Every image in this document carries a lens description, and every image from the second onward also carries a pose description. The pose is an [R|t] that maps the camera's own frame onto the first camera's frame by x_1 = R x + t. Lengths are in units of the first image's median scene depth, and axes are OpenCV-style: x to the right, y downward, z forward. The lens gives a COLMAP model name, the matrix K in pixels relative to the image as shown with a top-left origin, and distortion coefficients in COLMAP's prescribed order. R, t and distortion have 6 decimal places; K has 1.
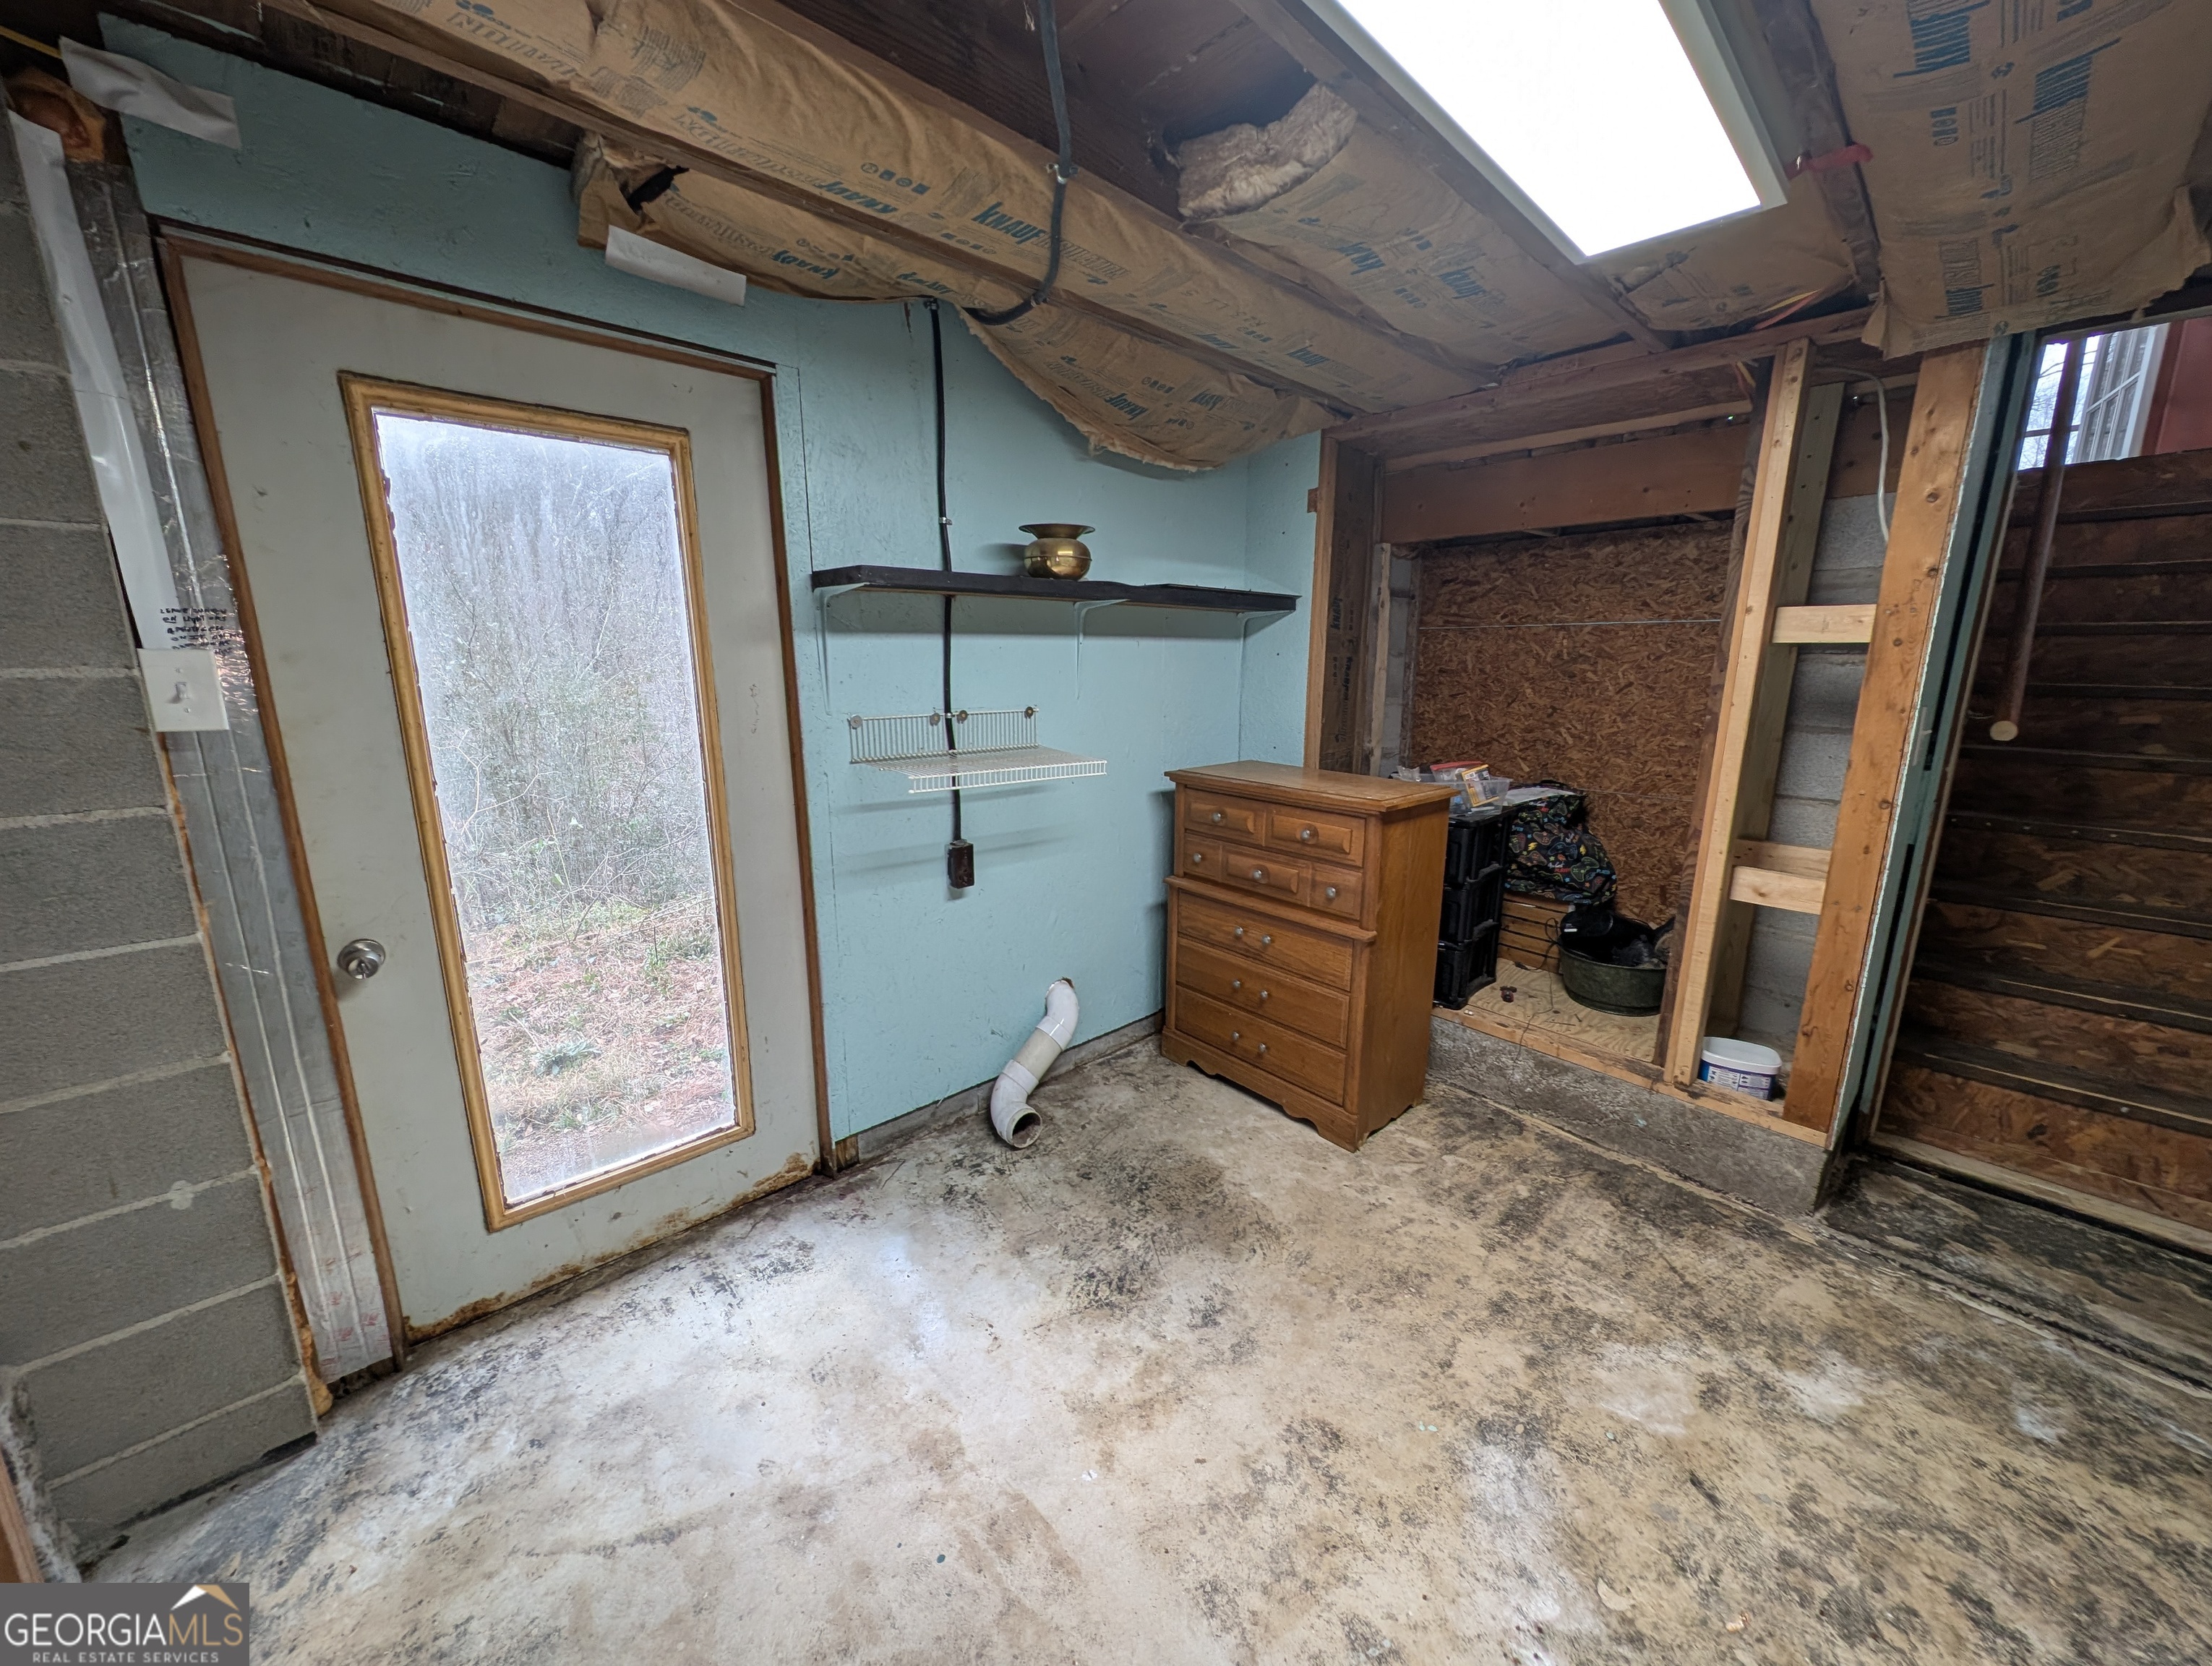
lens RADIAL K [[834.3, 0, 1106.7], [0, 834.3, 833.7], [0, 0, 1]] dist [0.003046, -0.001128]
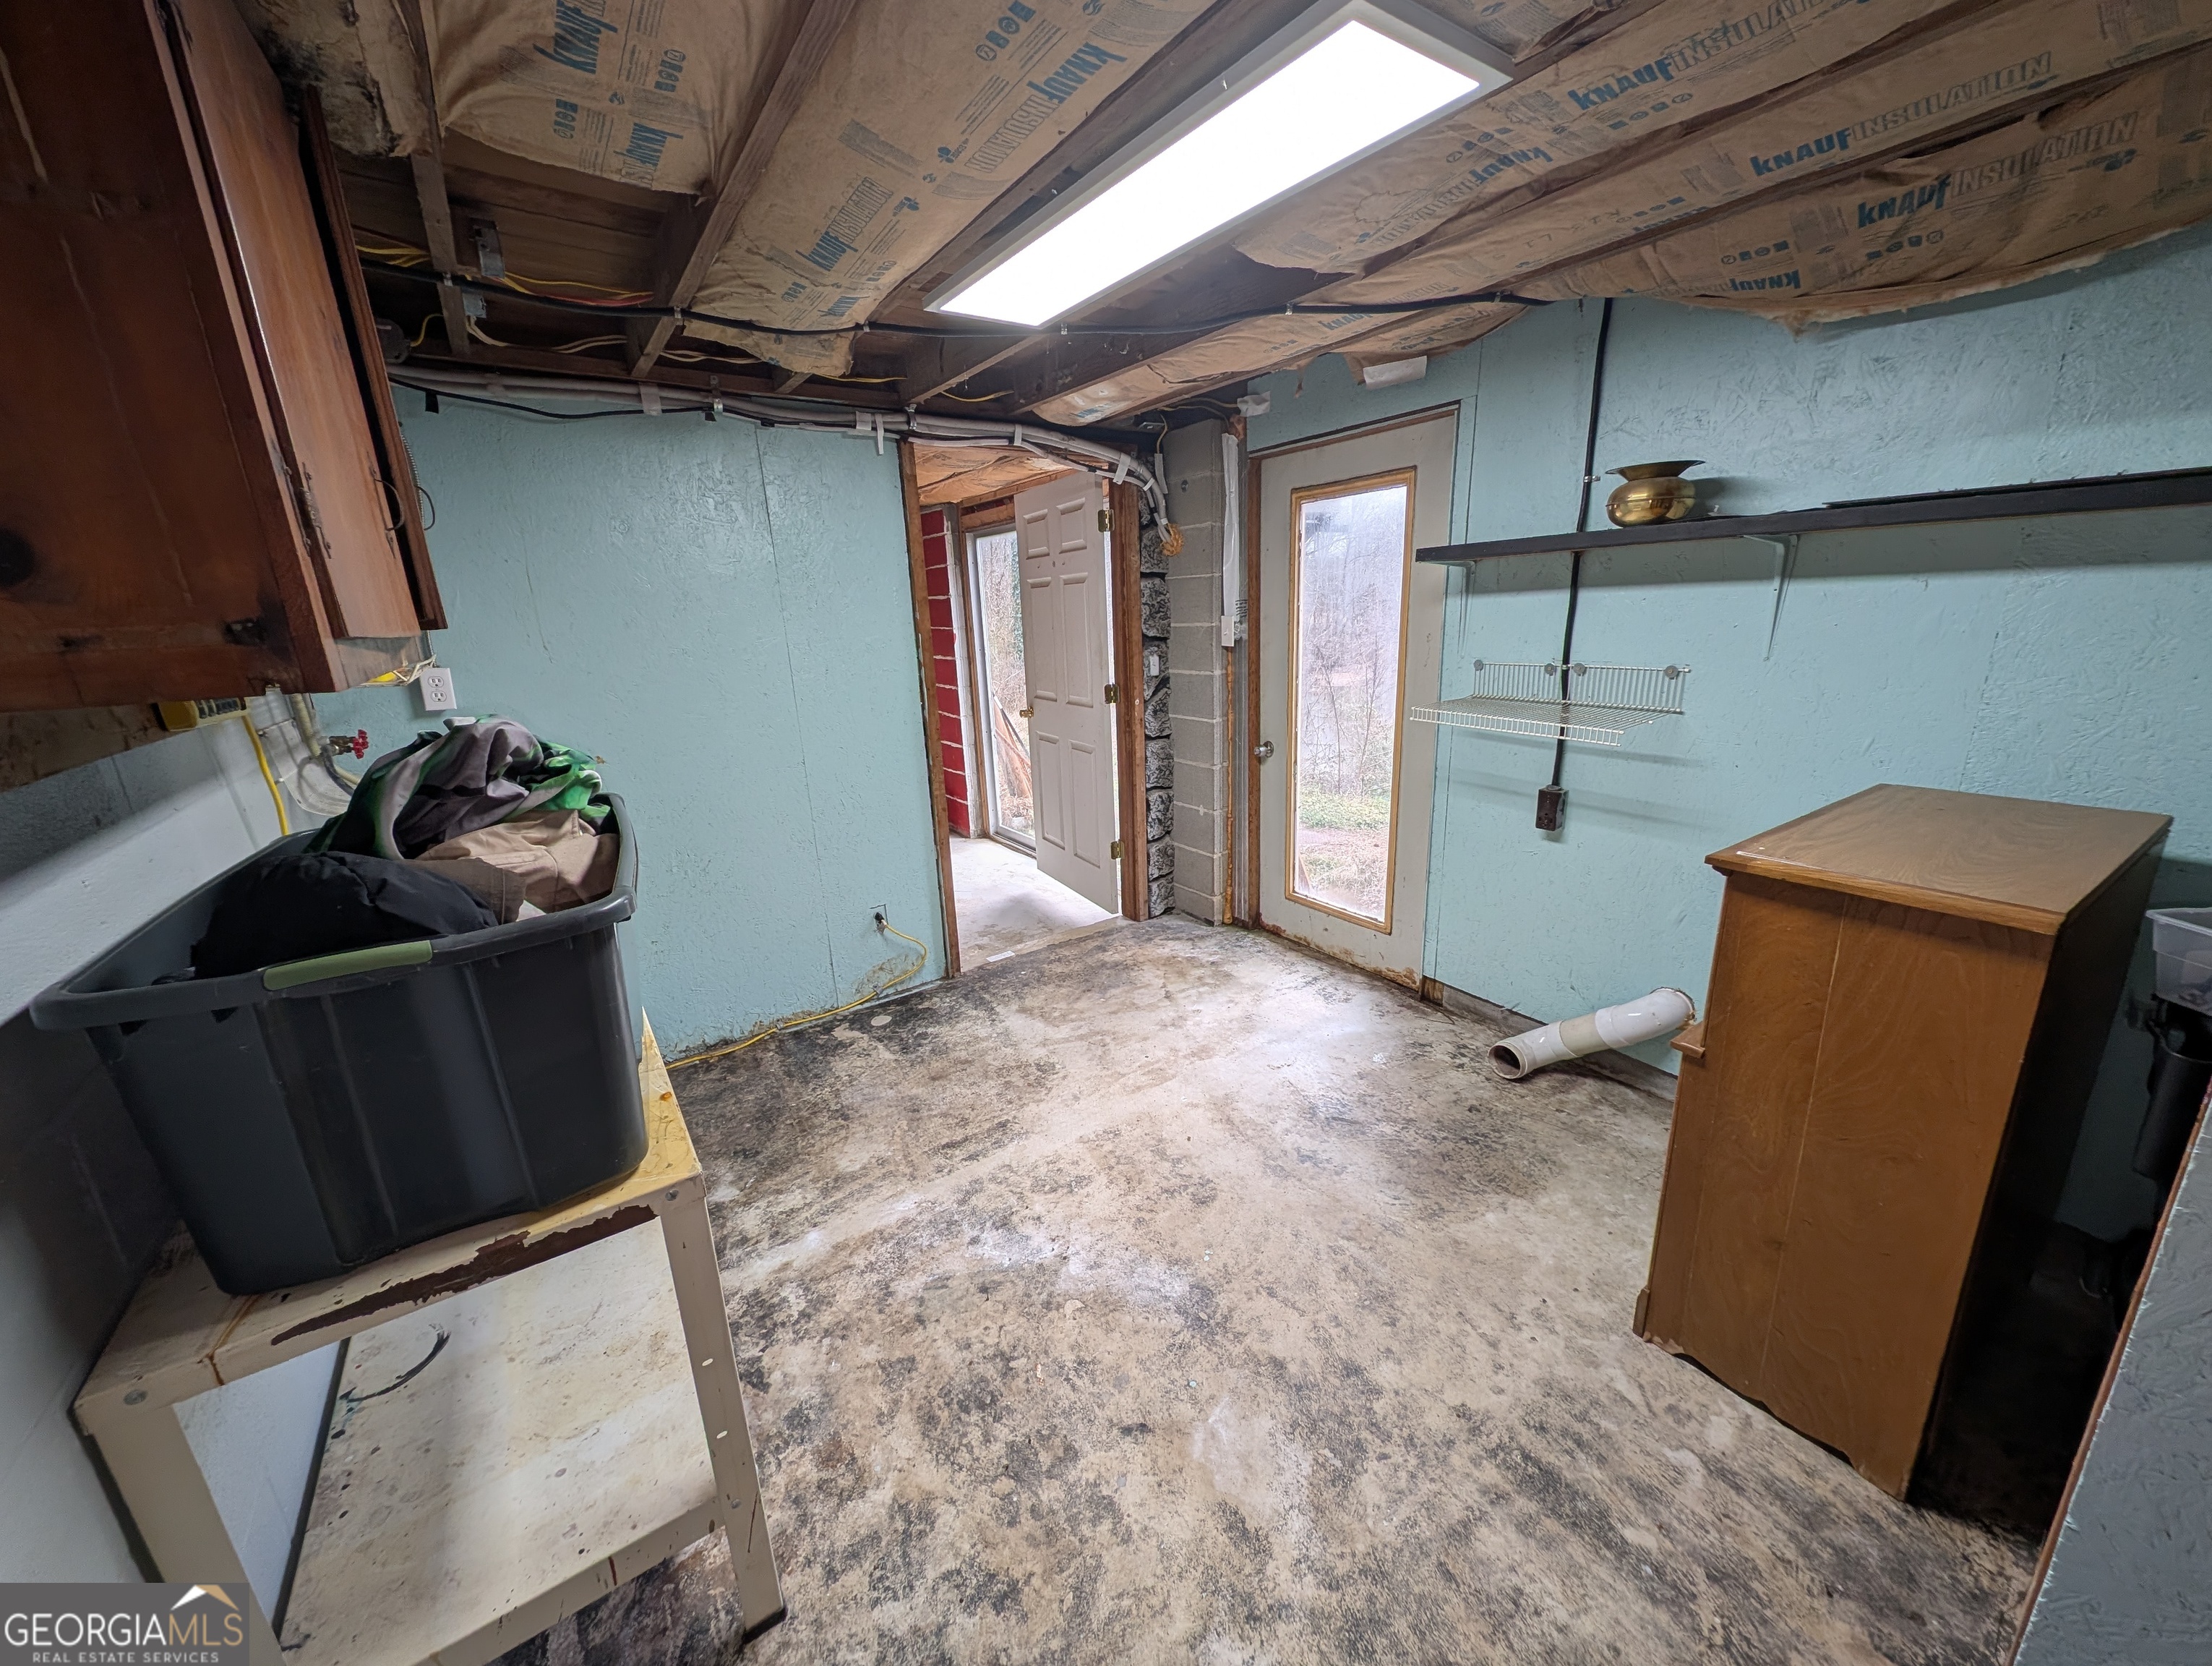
lens RADIAL K [[834.3, 0, 1104.4], [0, 834.3, 836.6], [0, 0, 1]] dist [0.003046, -0.001128]
pose [[-0.157559, 0.263290, -0.951763, 1.189125], [-0.176416, 0.940792, 0.289460, -0.173065], [0.971624, 0.213513, -0.101782, 0.704815]]
